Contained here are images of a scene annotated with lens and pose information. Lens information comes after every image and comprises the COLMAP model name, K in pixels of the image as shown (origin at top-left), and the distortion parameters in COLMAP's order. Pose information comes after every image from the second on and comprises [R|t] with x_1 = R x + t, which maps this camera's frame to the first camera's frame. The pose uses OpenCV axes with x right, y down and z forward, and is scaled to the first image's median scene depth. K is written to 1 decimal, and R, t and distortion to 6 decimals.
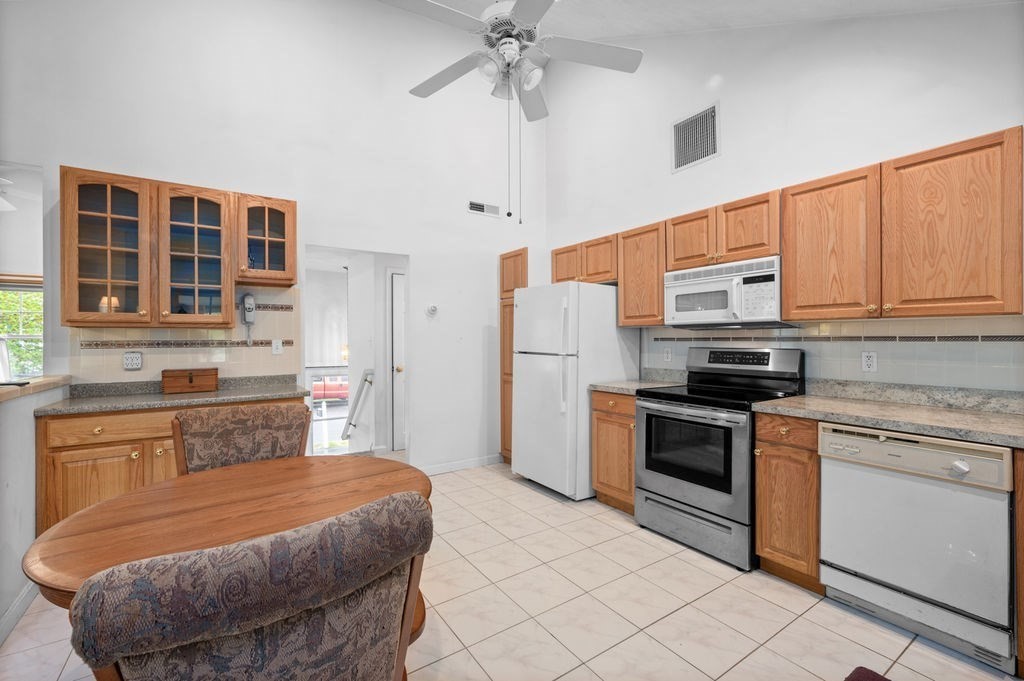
lens RADIAL K [[439.3, 0, 512.0], [0, 439.3, 340.5], [0, 0, 1]] dist [0.000450, 0.000094]
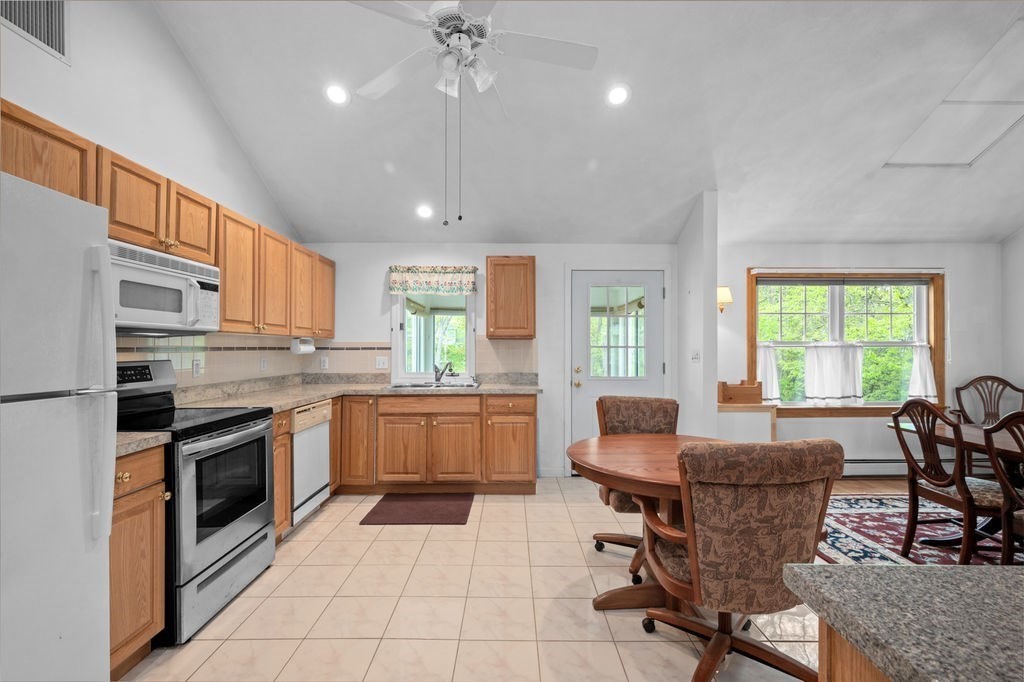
lens RADIAL K [[454.8, 0, 513.4], [0, 454.8, 344.3], [0, 0, 1]] dist [-0.001217, -0.000436]
pose [[-0.832777, 0.007852, 0.553553, -0.484011], [0.006459, 0.999969, -0.004467, -0.005069], [-0.553571, -0.000145, -0.832802, 1.319449]]
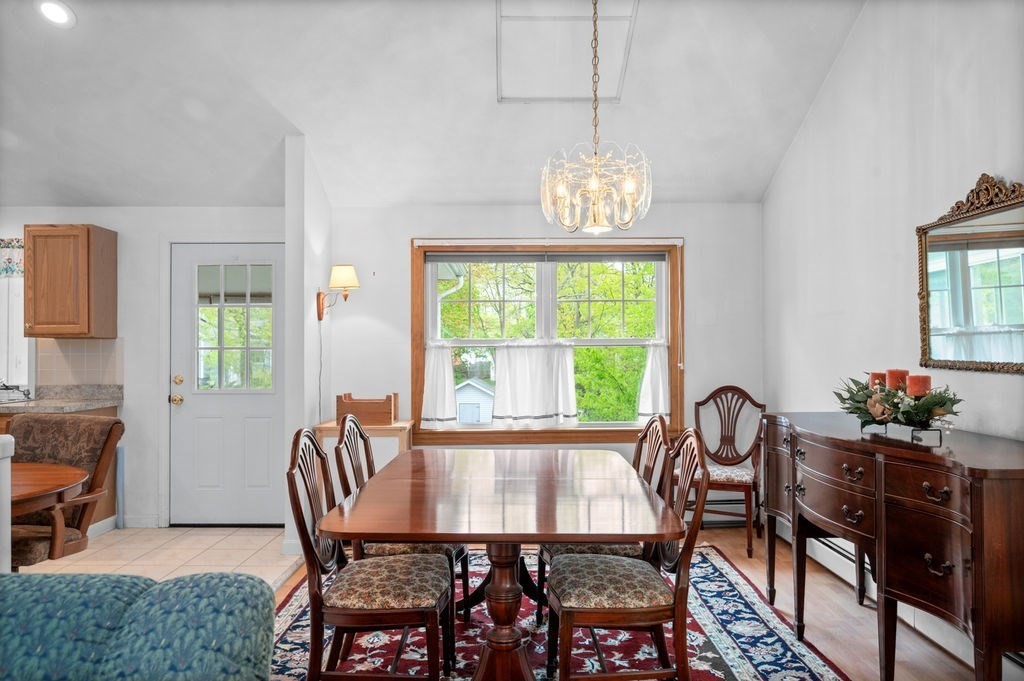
lens RADIAL K [[664.9, 0, 512.0], [0, 664.9, 340.5], [0, 0, 1]] dist [-0.001286, -0.002825]
pose [[-0.832501, 0.015282, 0.553812, -1.427088], [0.011054, 0.999879, -0.010973, 0.005981], [-0.553913, -0.003013, -0.832569, 0.809395]]
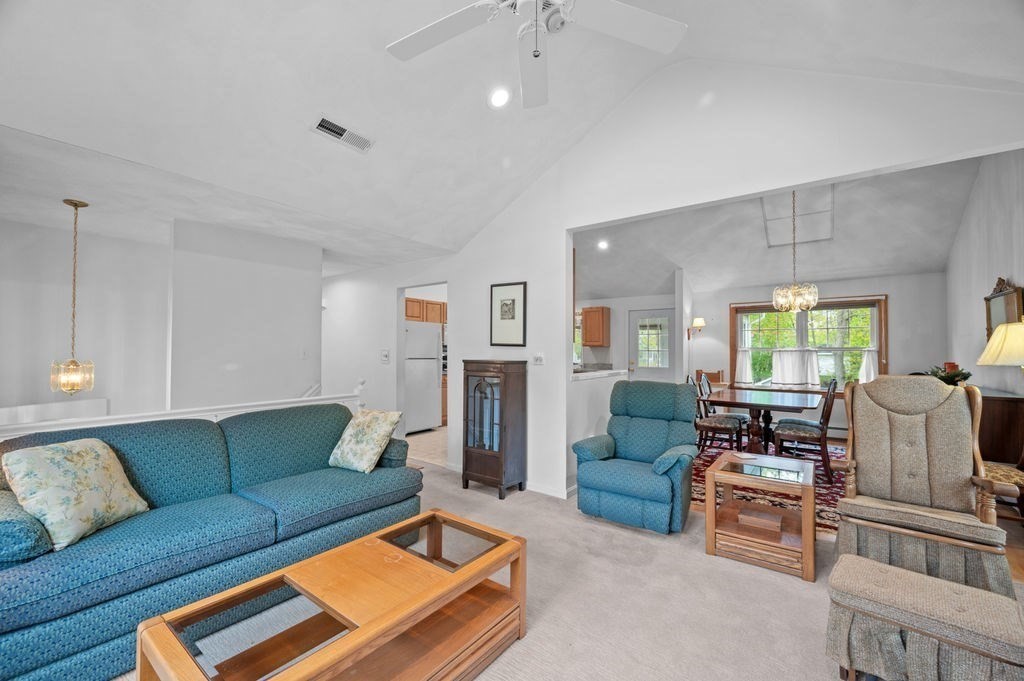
lens RADIAL K [[421.8, 0, 512.0], [0, 421.8, 340.5], [0, 0, 1]] dist [0.000623, 0.000071]
pose [[-0.327060, 0.024434, 0.944688, -2.187706], [0.003894, 0.999692, -0.024508, -0.002879], [-0.944996, -0.004337, -0.327054, 1.550849]]
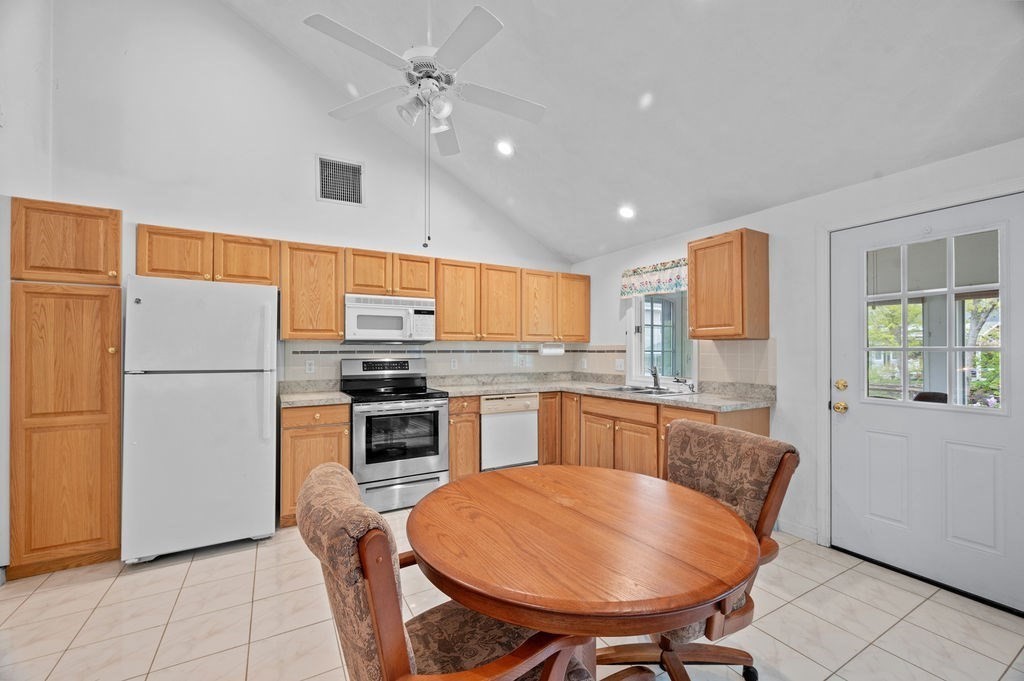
lens RADIAL K [[415.2, 0, 514.2], [0, 415.2, 348.8], [0, 0, 1]] dist [0.000445, -0.000053]
pose [[0.067947, 0.008014, 0.997657, -0.765129], [0.006493, 0.999943, -0.008474, 0.000477], [-0.997668, 0.007054, 0.067891, 0.540772]]
